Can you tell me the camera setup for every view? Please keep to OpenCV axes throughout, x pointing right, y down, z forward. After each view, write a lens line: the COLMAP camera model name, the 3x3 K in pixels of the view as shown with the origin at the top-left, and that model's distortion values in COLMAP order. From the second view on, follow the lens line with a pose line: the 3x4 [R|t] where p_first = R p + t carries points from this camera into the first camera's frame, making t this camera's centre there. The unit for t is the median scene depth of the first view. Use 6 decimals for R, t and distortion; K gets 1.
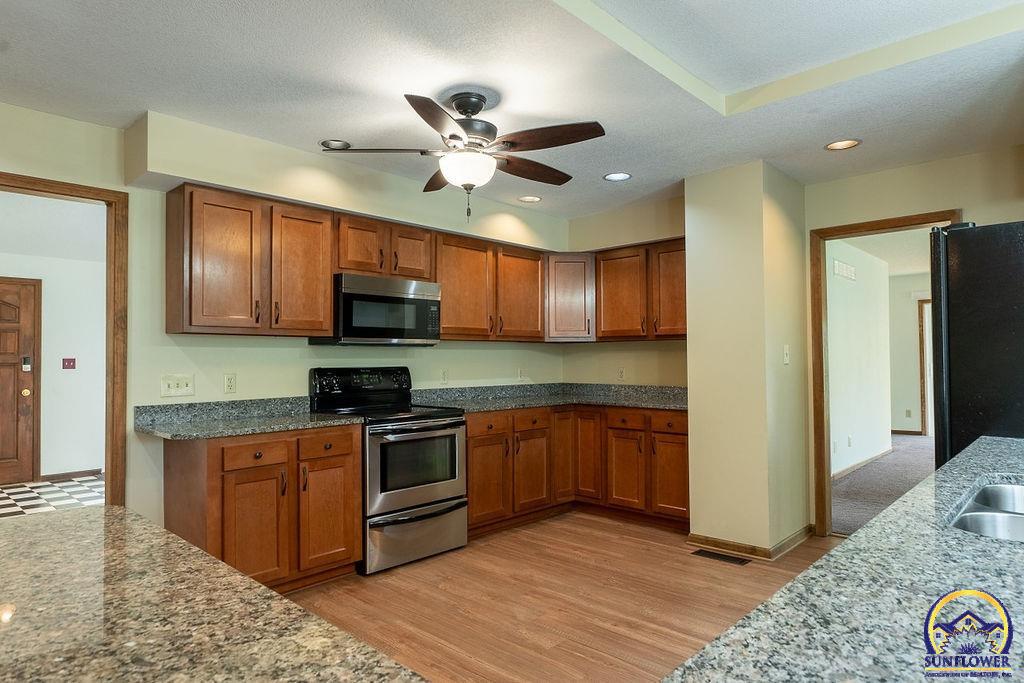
lens RADIAL K [[618.4, 0, 514.7], [0, 618.4, 342.5], [0, 0, 1]] dist [-0.005262, -0.000655]
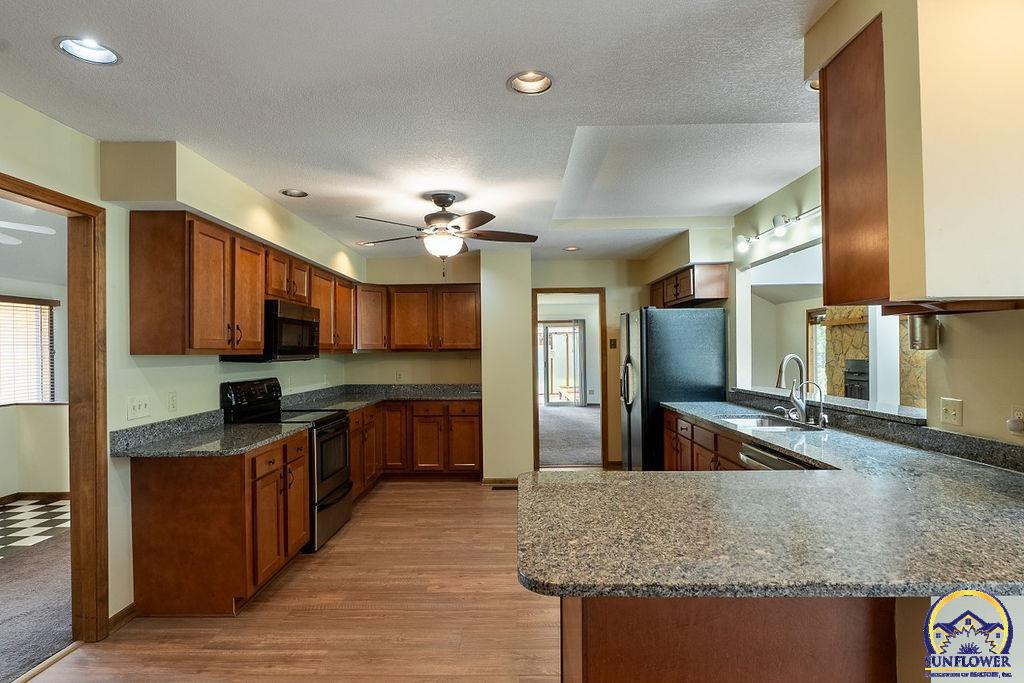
lens RADIAL K [[528.8, 0, 514.0], [0, 528.8, 347.3], [0, 0, 1]] dist [0.003854, 0.000861]
pose [[0.734747, 0.004256, 0.678328, -0.529114], [-0.014122, 0.999860, 0.009023, -0.032914], [-0.678194, -0.016209, 0.734704, -0.023140]]
